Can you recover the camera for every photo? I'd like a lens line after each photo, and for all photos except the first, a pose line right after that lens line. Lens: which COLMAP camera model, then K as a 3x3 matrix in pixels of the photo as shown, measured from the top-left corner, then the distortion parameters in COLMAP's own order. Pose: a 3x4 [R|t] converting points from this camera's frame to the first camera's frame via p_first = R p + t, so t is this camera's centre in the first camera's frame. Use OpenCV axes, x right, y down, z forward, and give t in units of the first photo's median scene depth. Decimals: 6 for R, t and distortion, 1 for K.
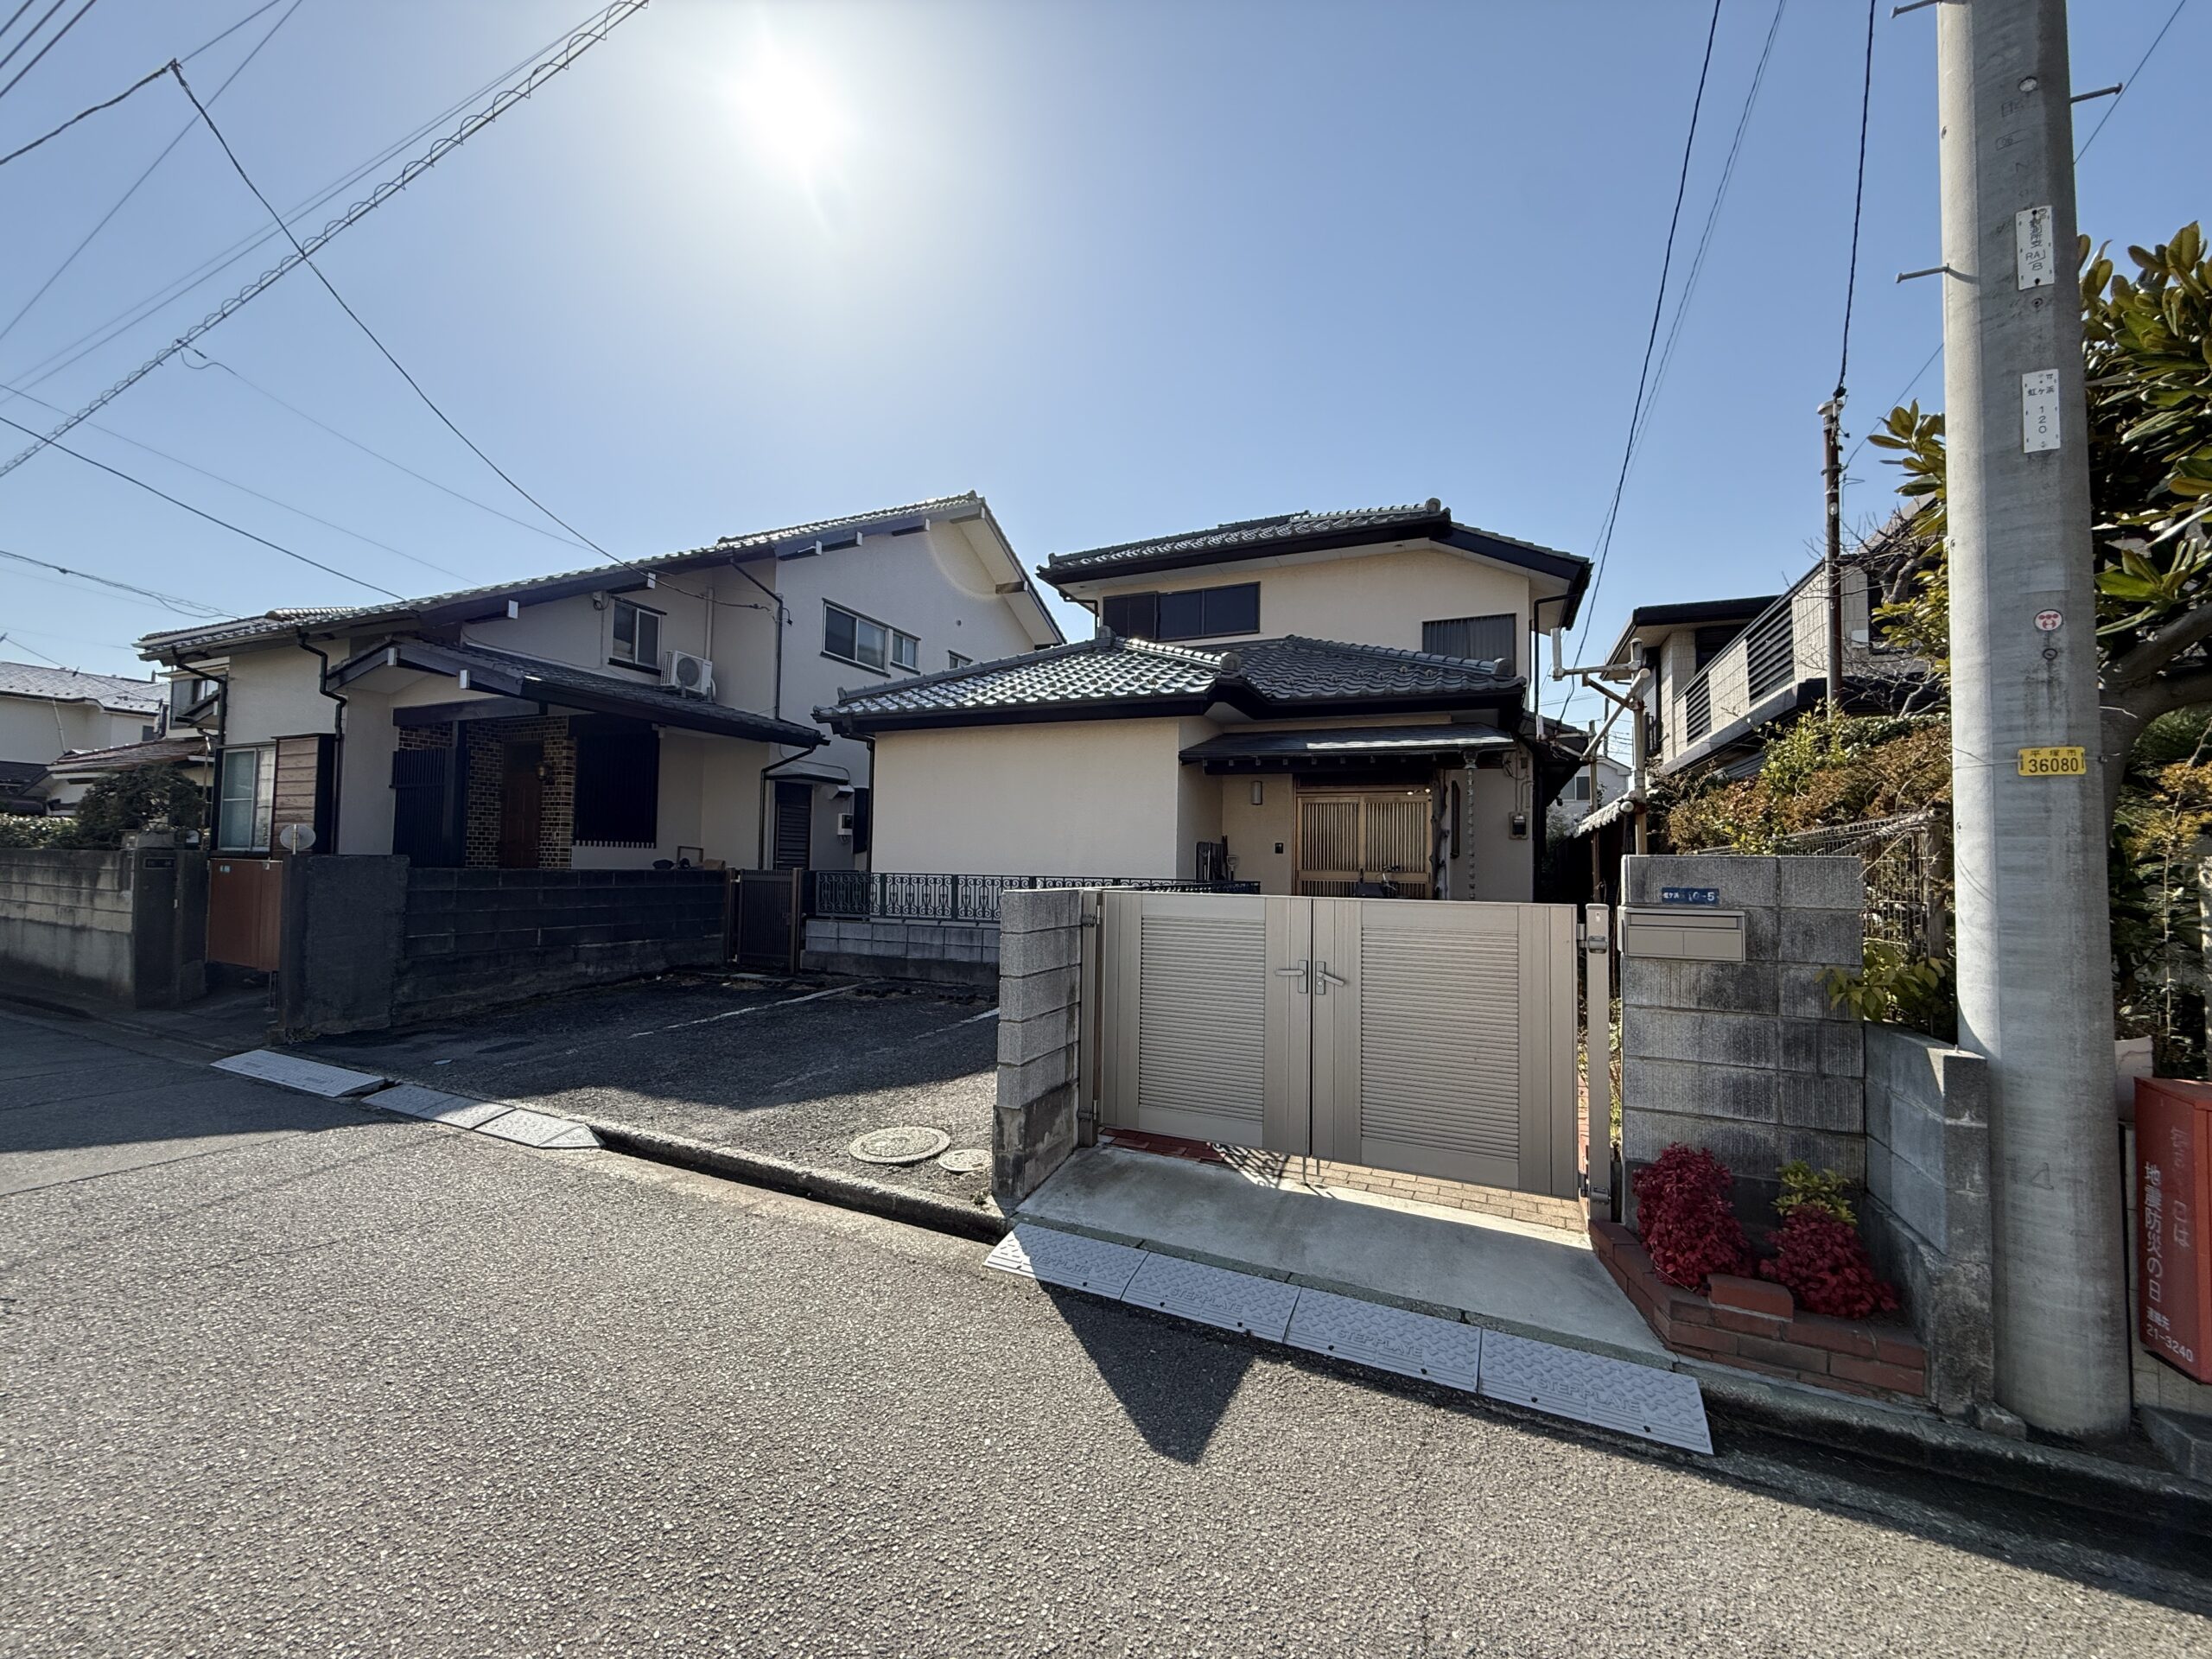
lens RADIAL K [[871.7, 0, 1100.0], [0, 871.7, 835.8], [0, 0, 1]] dist [-0.000870, -0.000892]
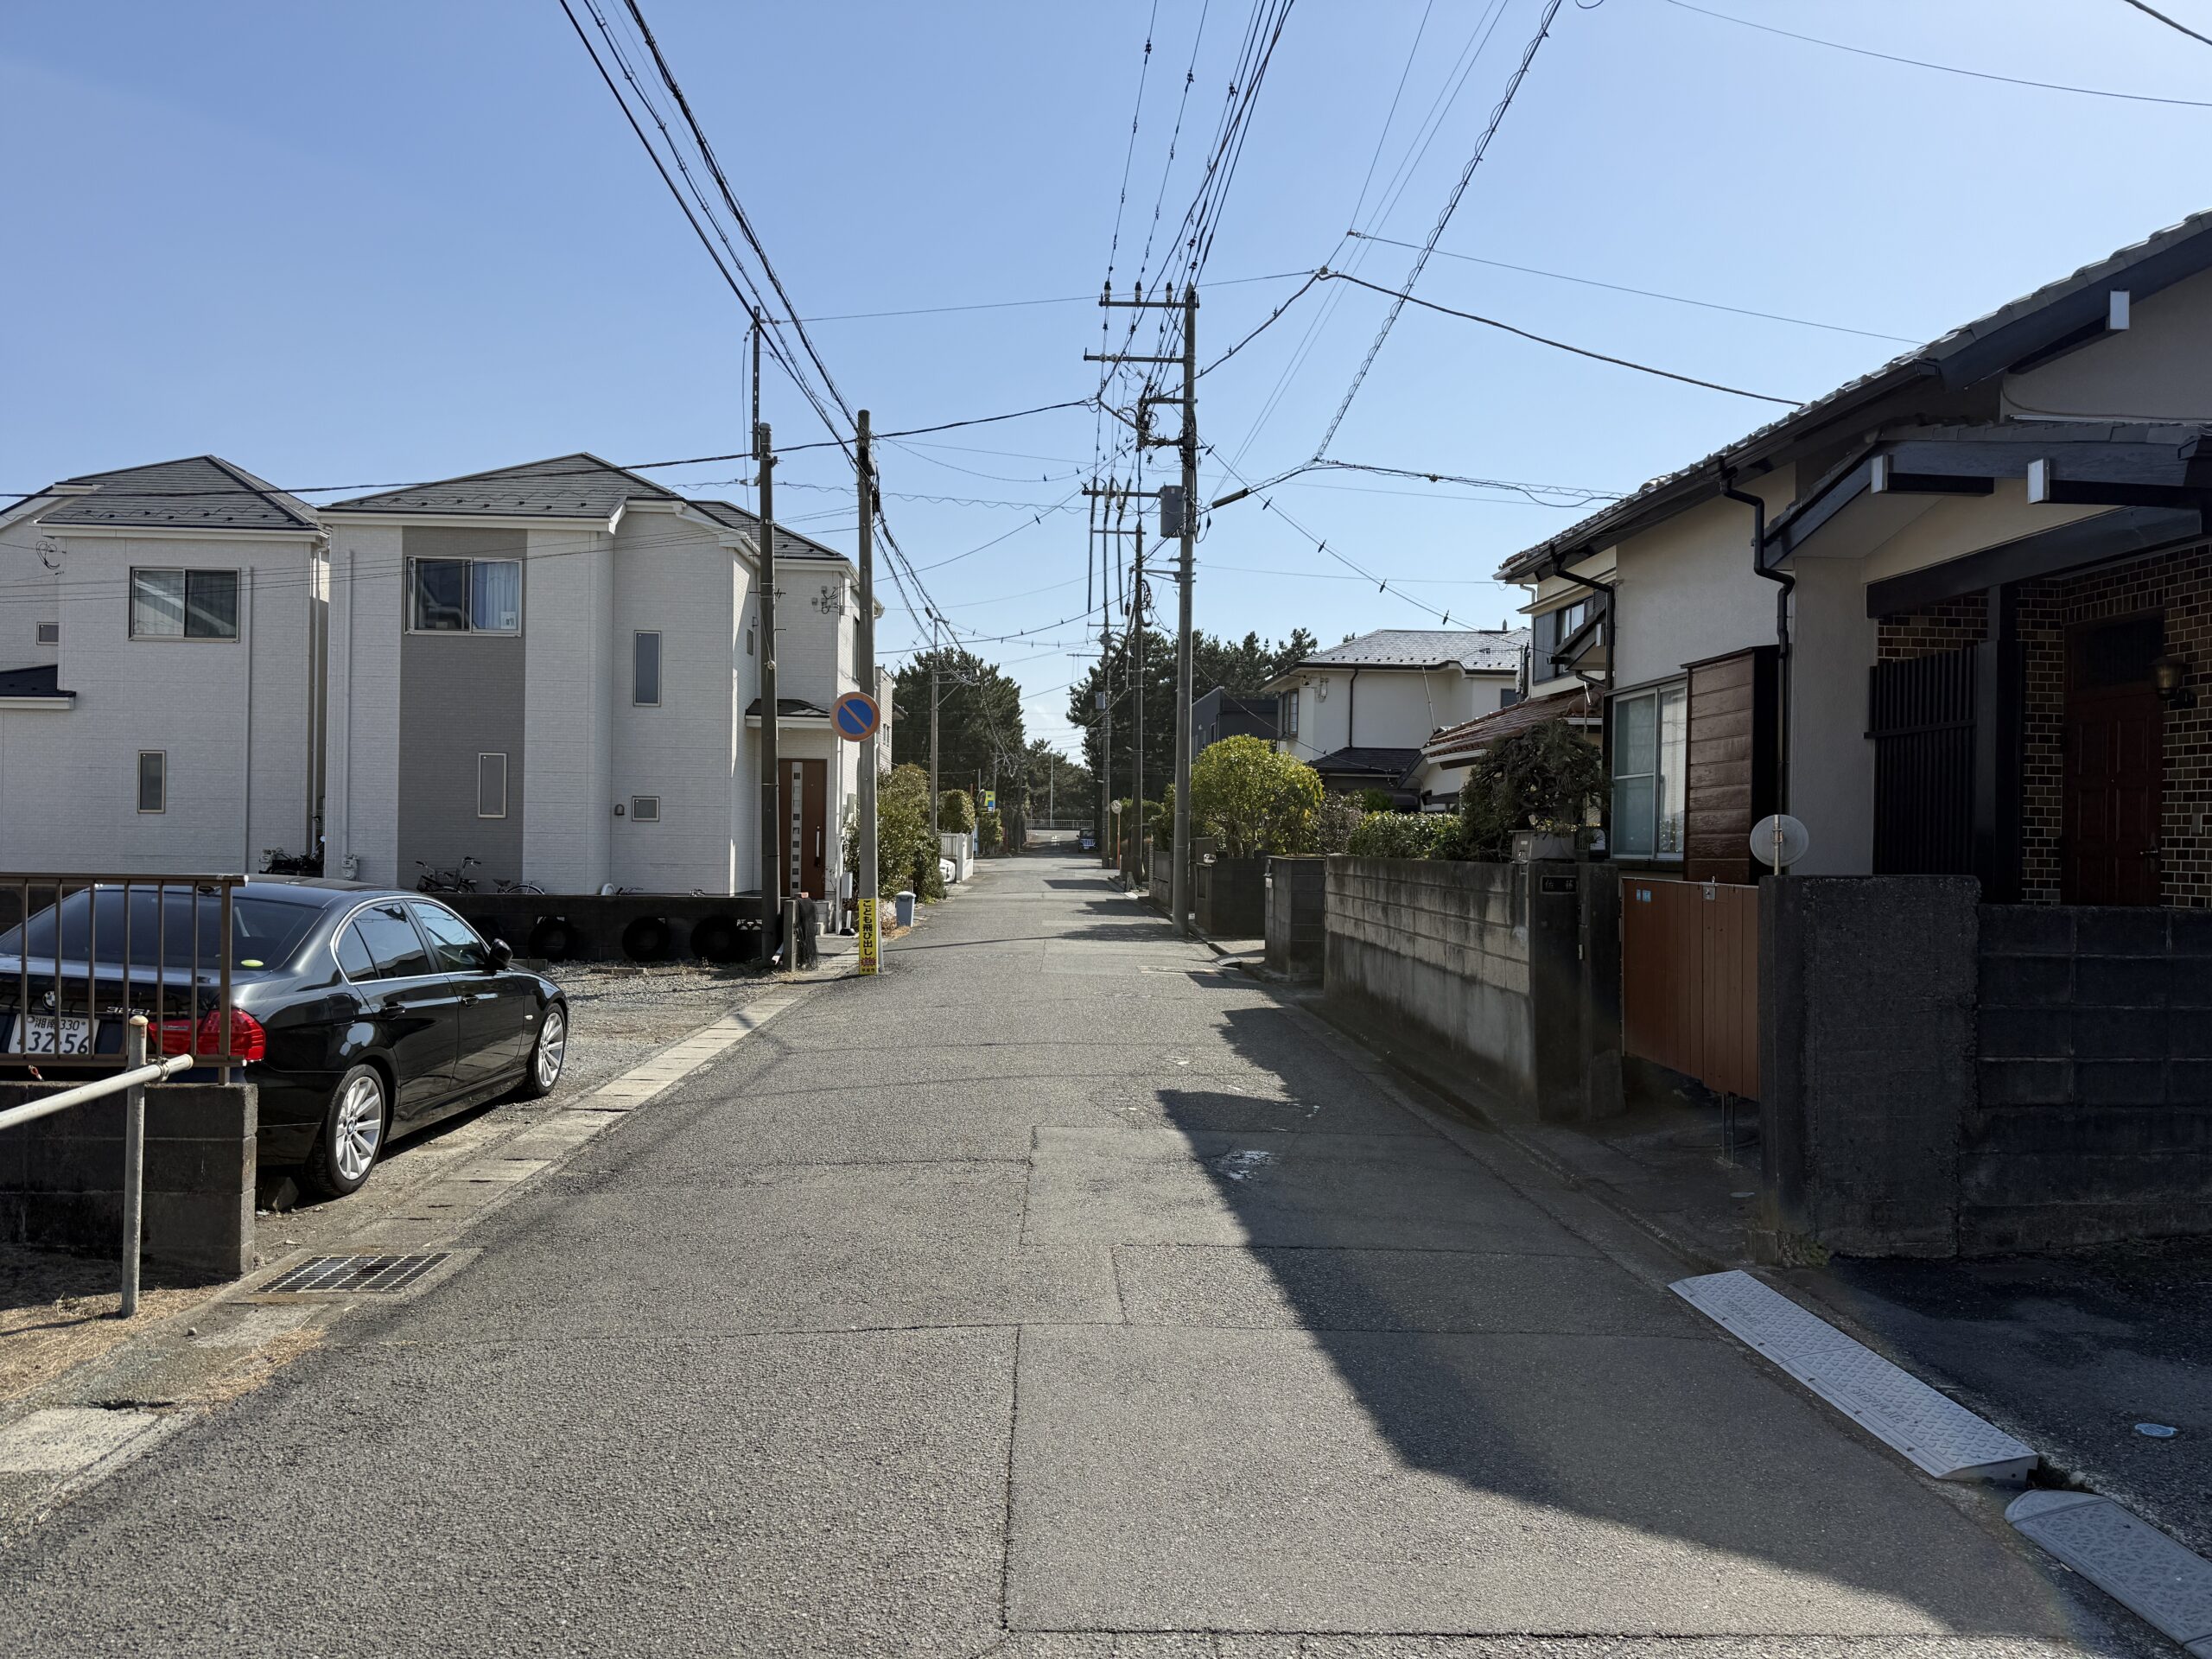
lens RADIAL K [[1551.7, 0, 1106.0], [0, 1551.7, 829.5], [0, 0, 1]] dist [0.001032, -0.001125]
pose [[0.472305, -0.020319, -0.881201, -0.240664], [0.026739, 0.999604, -0.008718, -0.005430], [0.881029, -0.019445, 0.472662, 0.182828]]
